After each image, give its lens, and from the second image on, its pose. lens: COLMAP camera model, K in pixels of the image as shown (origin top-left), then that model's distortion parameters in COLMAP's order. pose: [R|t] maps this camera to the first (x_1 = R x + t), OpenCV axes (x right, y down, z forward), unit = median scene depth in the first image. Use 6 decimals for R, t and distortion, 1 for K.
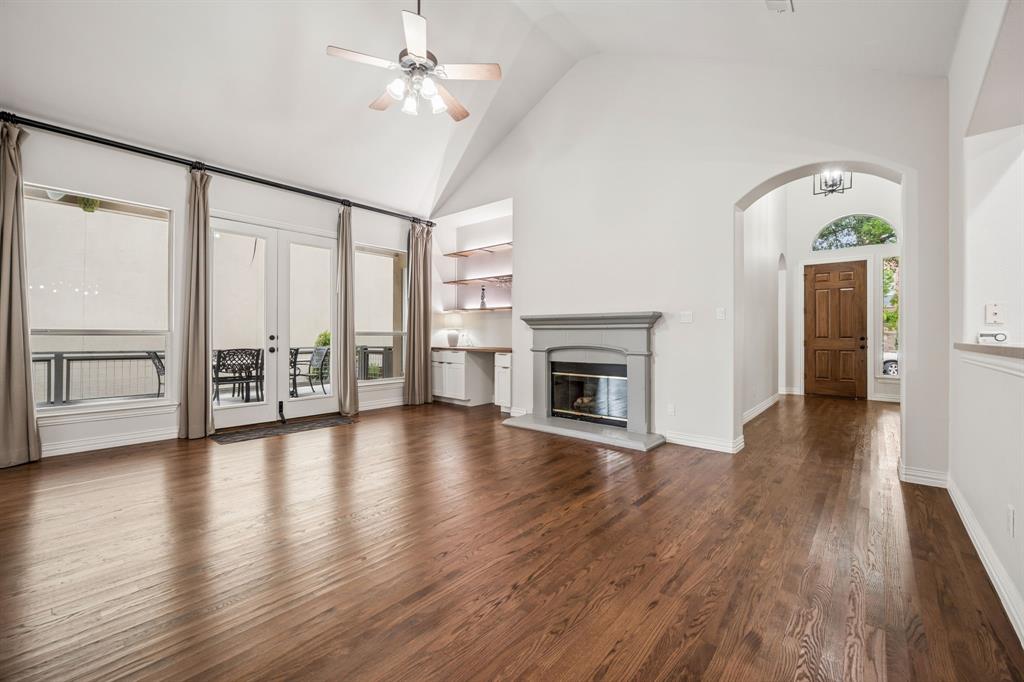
lens RADIAL K [[438.0, 0, 515.4], [0, 438.0, 338.8], [0, 0, 1]] dist [-0.000905, -0.000090]
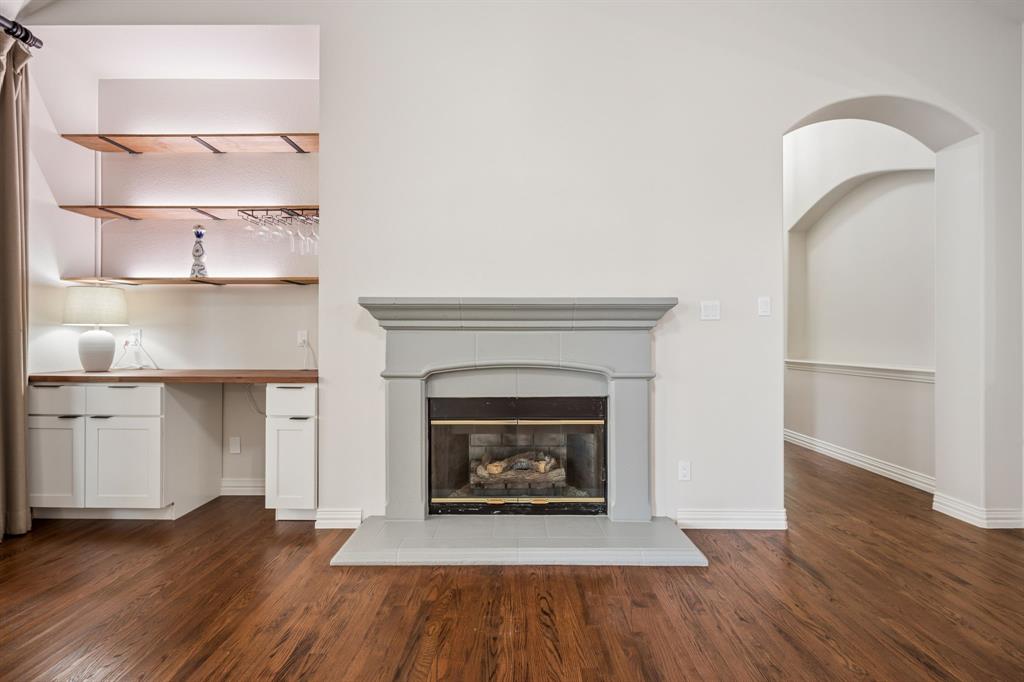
lens RADIAL K [[518.4, 0, 512.7], [0, 518.4, 337.7], [0, 0, 1]] dist [0.002426, 0.000992]
pose [[0.755983, -0.001818, 0.654589, -0.177648], [0.007999, 0.999947, -0.006461, -0.006983], [-0.654543, 0.010120, 0.755957, 0.433052]]
